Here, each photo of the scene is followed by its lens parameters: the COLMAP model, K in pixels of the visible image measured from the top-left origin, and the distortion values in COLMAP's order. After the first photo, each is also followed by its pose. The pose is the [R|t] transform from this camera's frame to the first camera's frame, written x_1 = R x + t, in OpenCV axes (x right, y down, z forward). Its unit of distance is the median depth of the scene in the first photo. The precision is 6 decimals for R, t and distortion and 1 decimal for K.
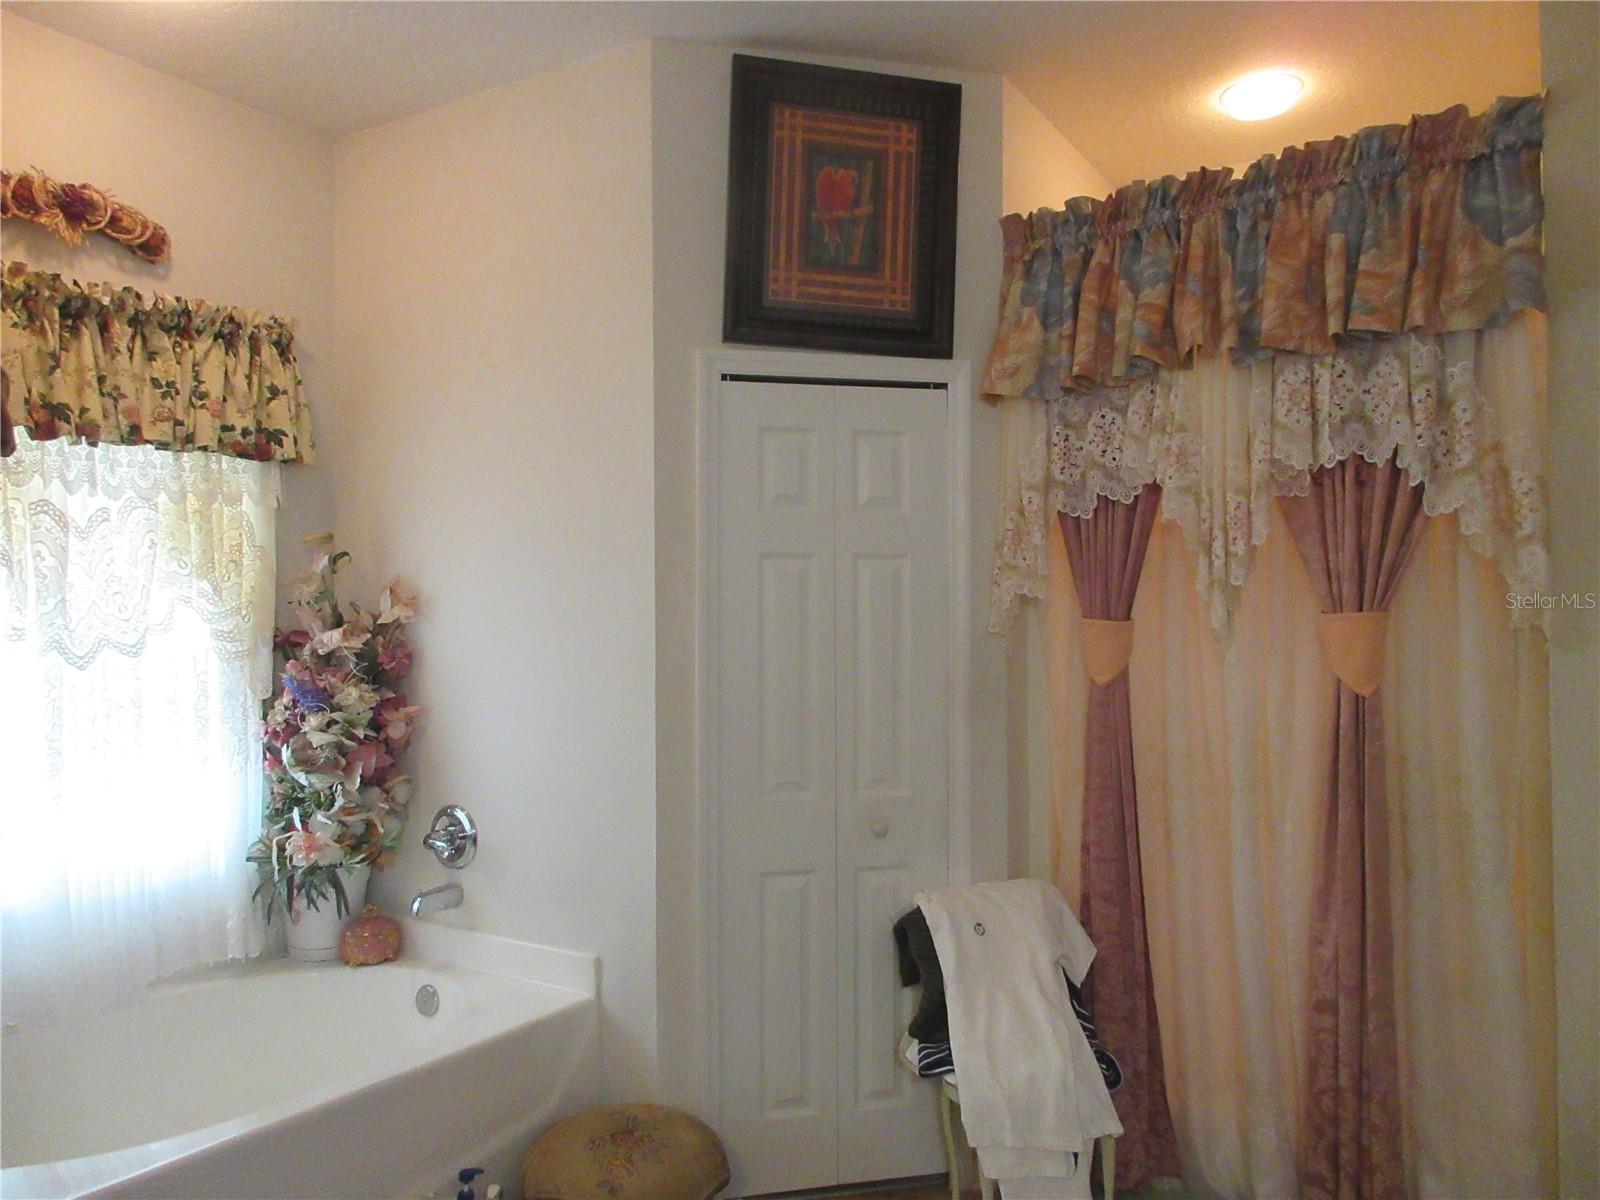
lens RADIAL K [[1180.9, 0, 800.0], [0, 1180.9, 600.0], [0, 0, 1]] dist [0.002426, 0.002531]
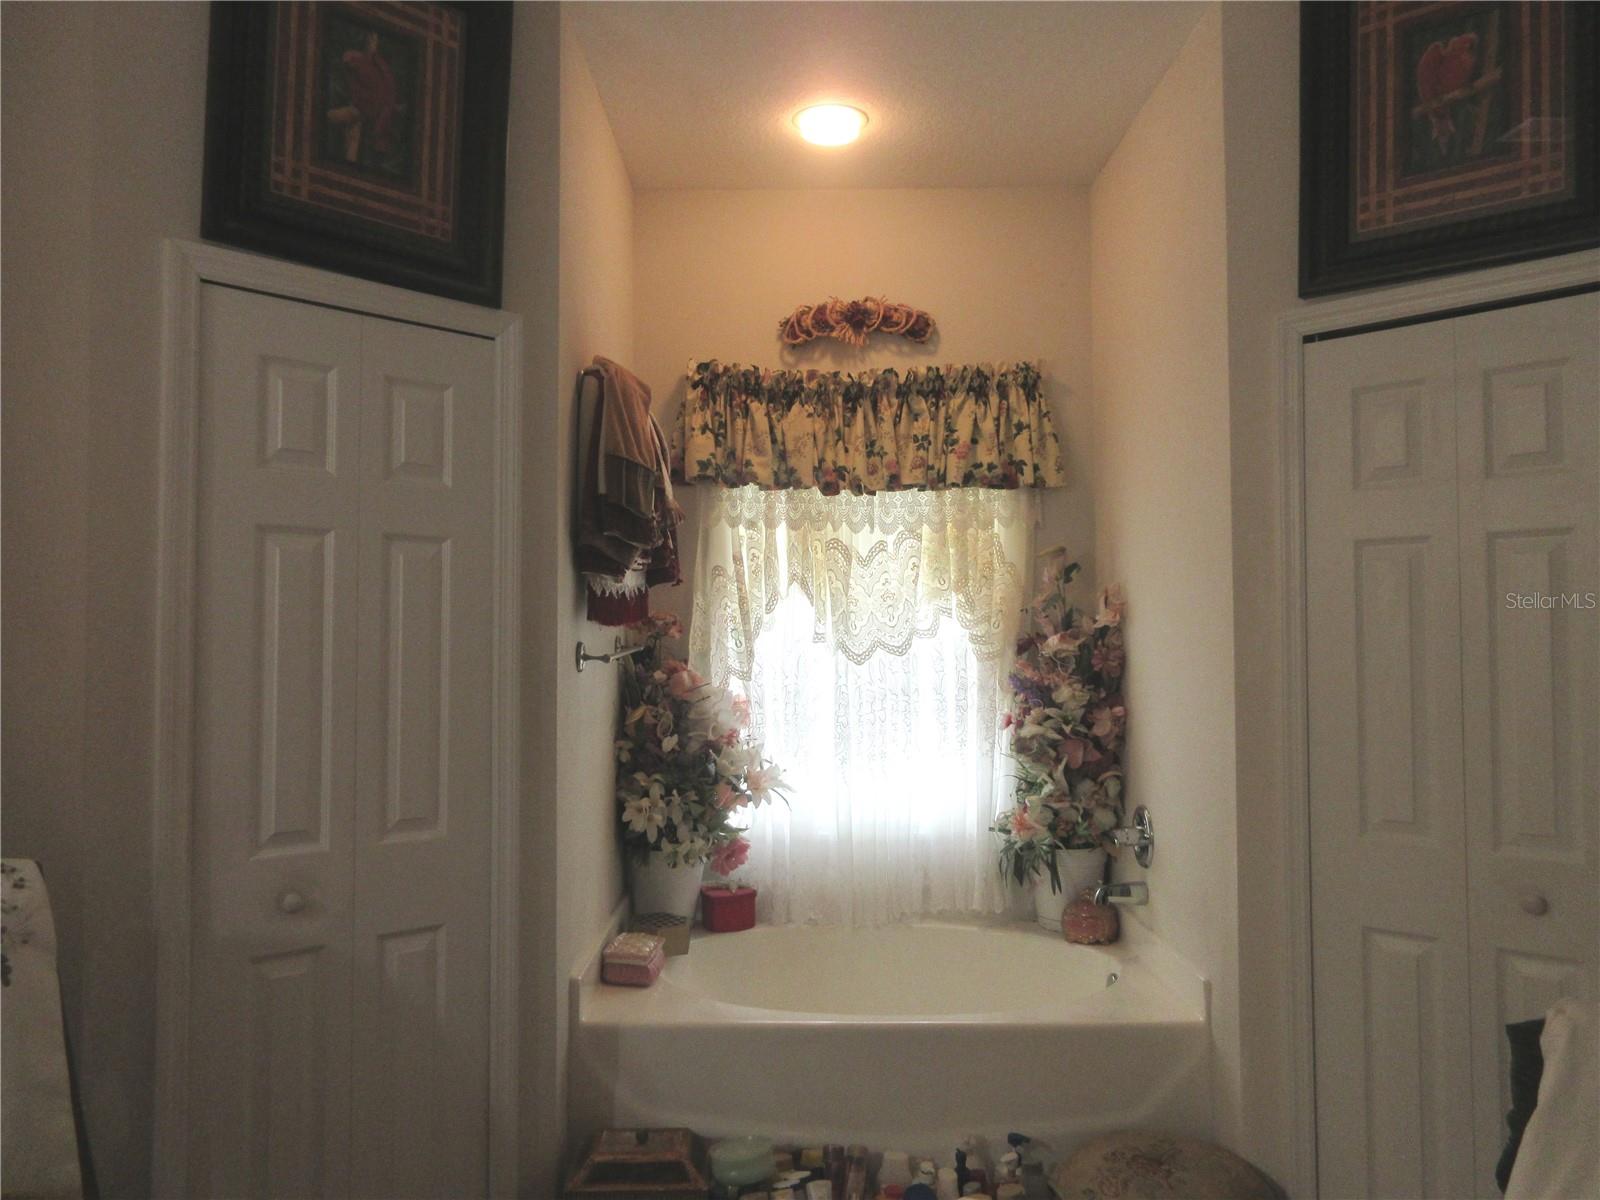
lens RADIAL K [[1180.9, 0, 800.0], [0, 1180.9, 600.0], [0, 0, 1]] dist [0.002426, 0.002531]
pose [[0.540152, -0.027901, -0.841105, 0.434572], [0.022559, 0.999571, -0.018670, 0.009043], [0.841265, -0.008890, 0.540550, 0.209480]]
